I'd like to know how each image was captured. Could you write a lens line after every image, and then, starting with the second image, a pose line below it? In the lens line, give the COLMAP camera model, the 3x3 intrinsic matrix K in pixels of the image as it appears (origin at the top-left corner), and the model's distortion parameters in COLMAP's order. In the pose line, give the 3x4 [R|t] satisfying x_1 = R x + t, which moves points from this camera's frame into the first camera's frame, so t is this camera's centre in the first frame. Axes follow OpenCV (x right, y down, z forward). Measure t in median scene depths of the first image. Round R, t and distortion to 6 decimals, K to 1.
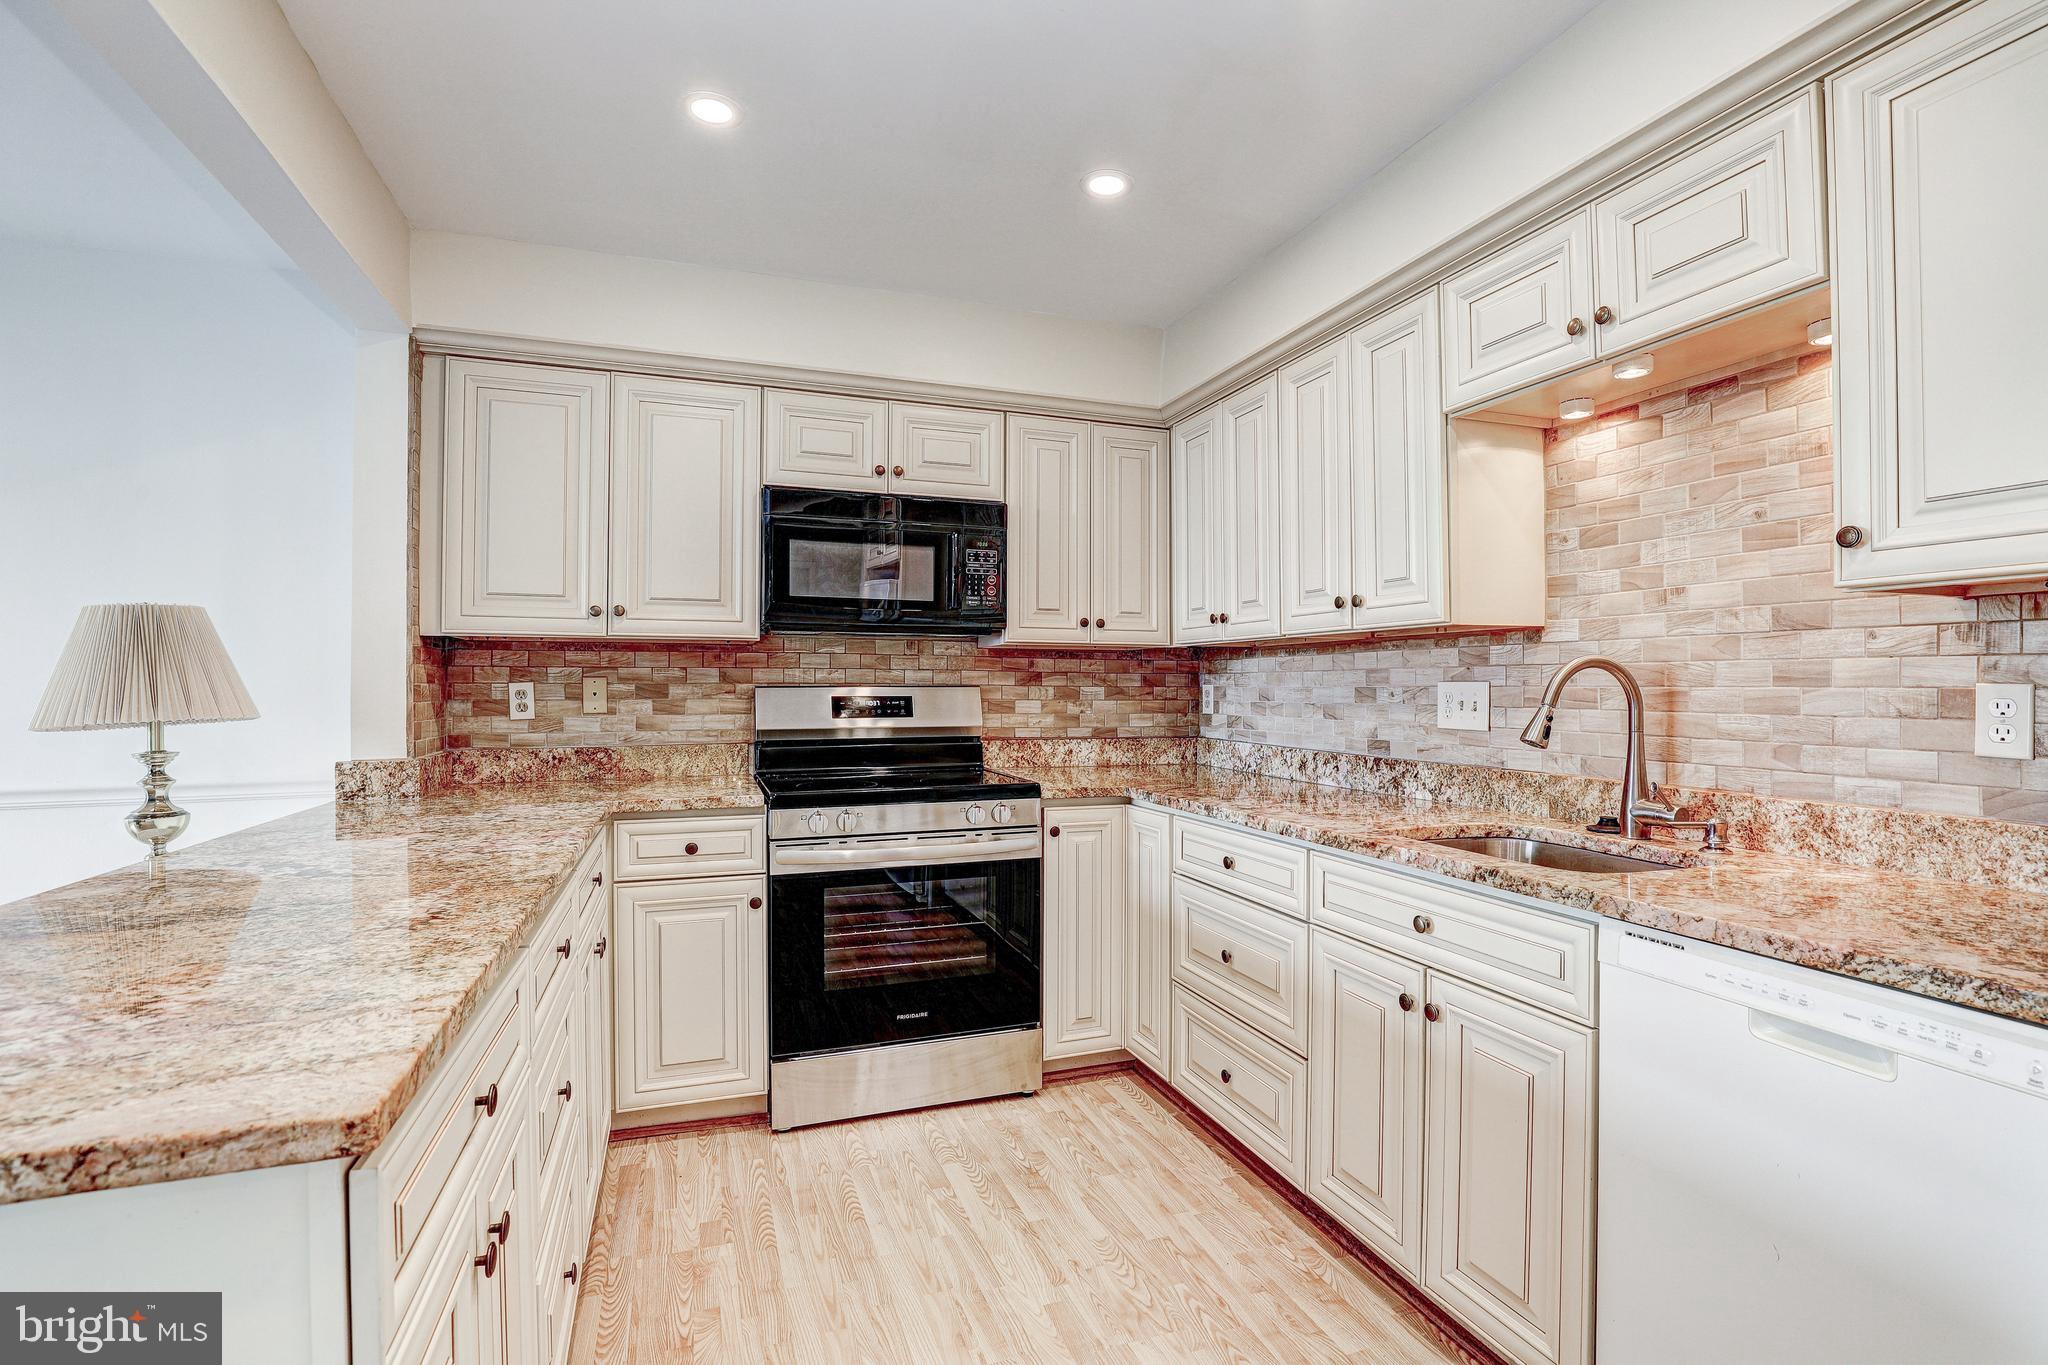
lens RADIAL K [[941.5, 0, 1030.7], [0, 941.5, 682.2], [0, 0, 1]] dist [-0.037840, 0.013276]
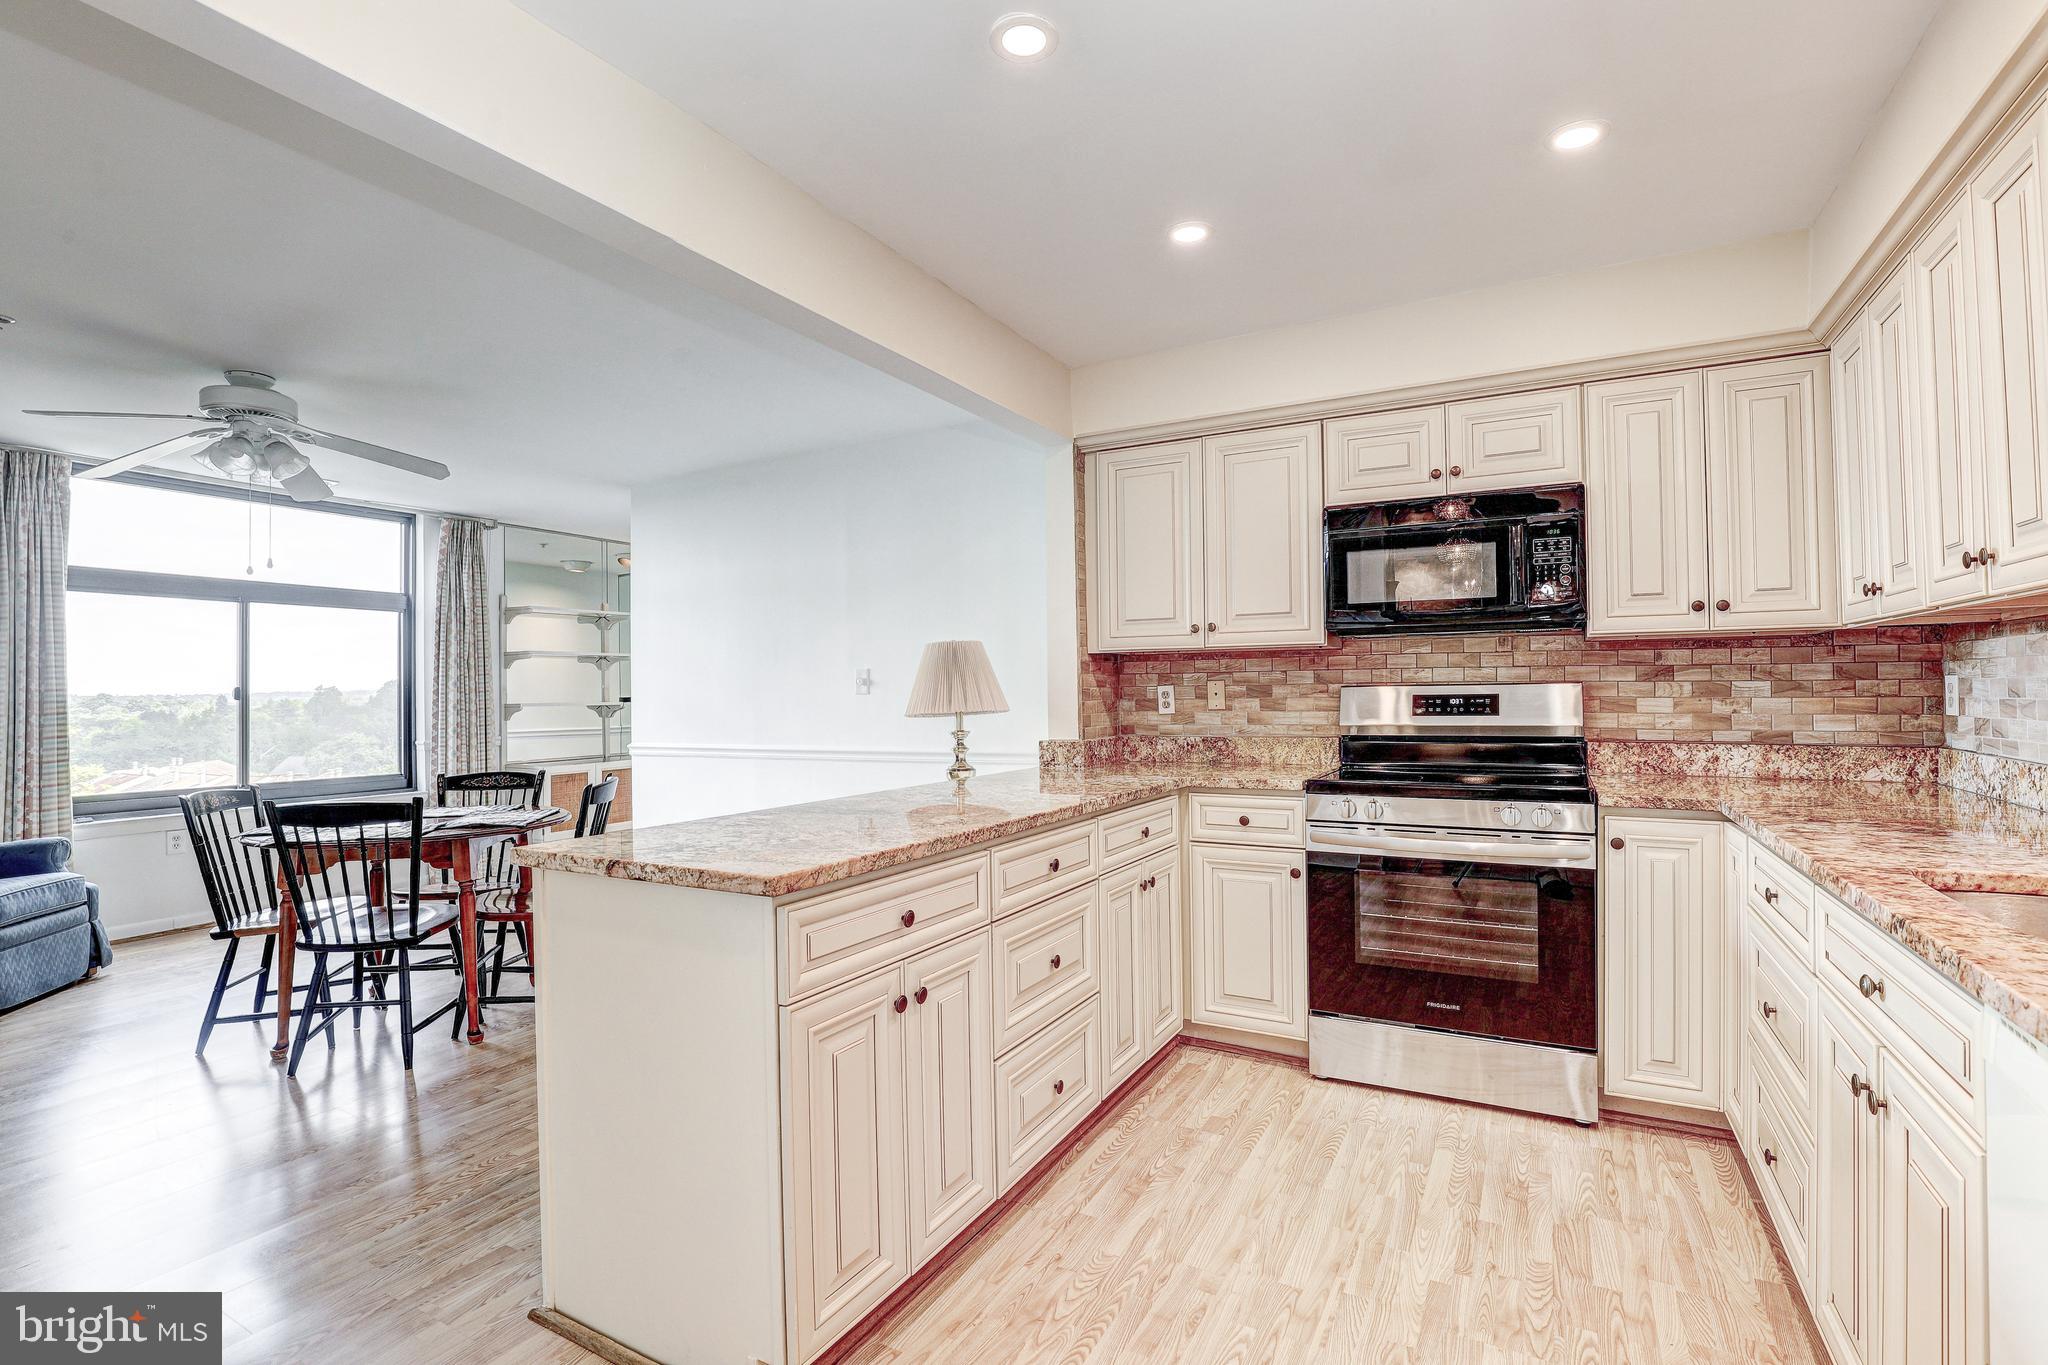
lens RADIAL K [[941.5, 0, 1033.8], [0, 941.5, 683.3], [0, 0, 1]] dist [-0.037840, 0.013276]
pose [[0.661987, -0.015331, -0.749358, 0.341134], [0.015091, 0.999861, -0.007124, 0.003941], [0.749363, -0.006593, 0.662126, -0.007718]]
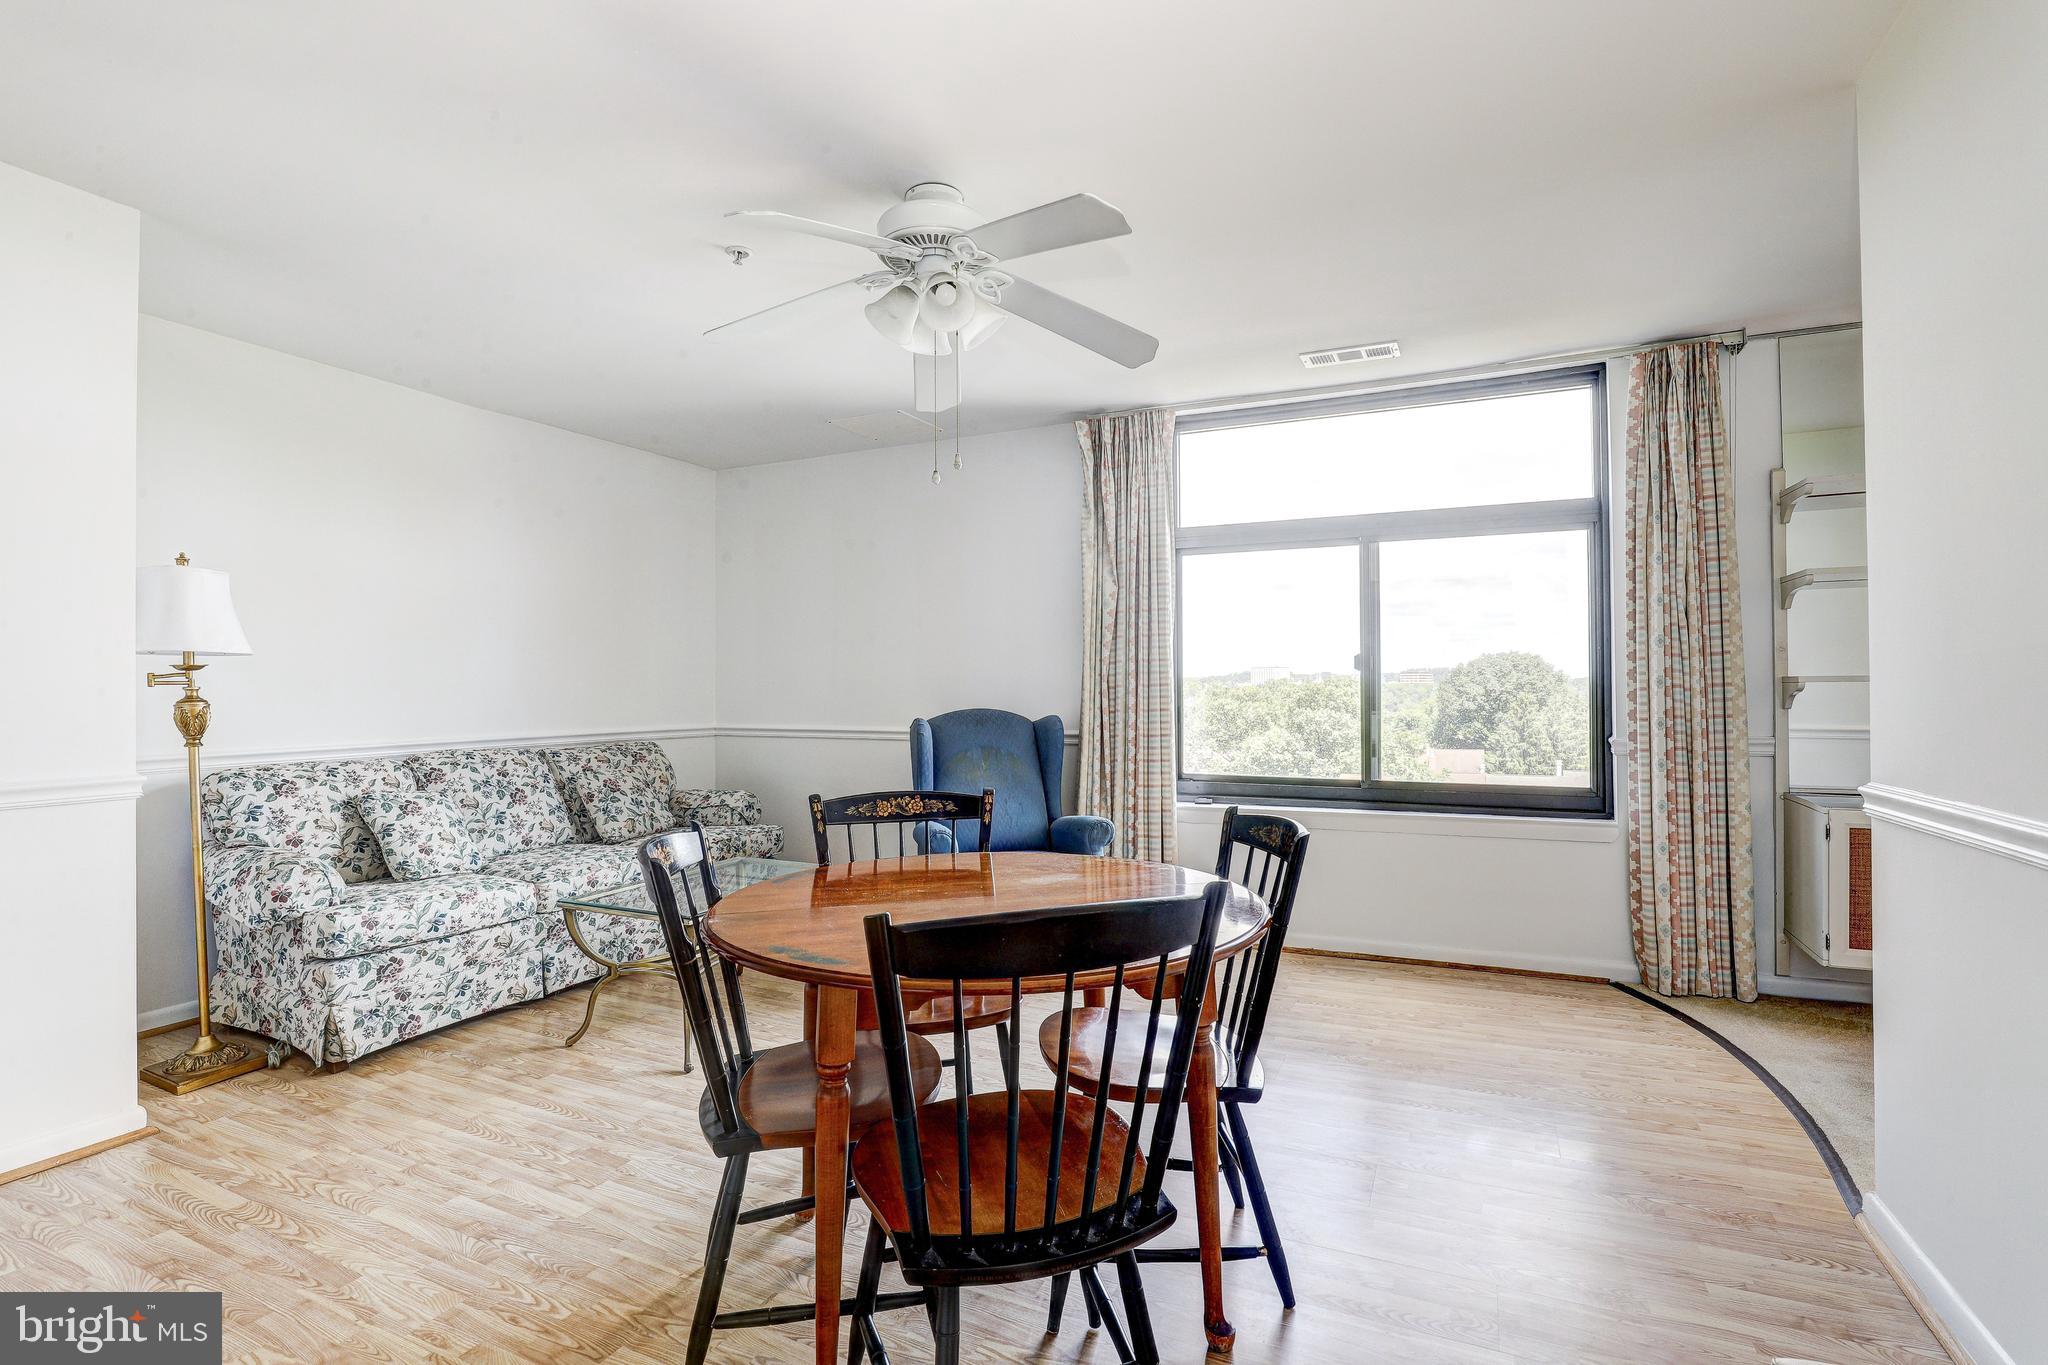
lens RADIAL K [[993.2, 0, 1029.8], [0, 993.2, 668.1], [0, 0, 1]] dist [-0.028330, -0.001126]
pose [[-0.726687, -0.021390, -0.686635, -0.748886], [0.005194, 0.999316, -0.036627, 0.051195], [0.686949, -0.030183, -0.726079, 0.824989]]
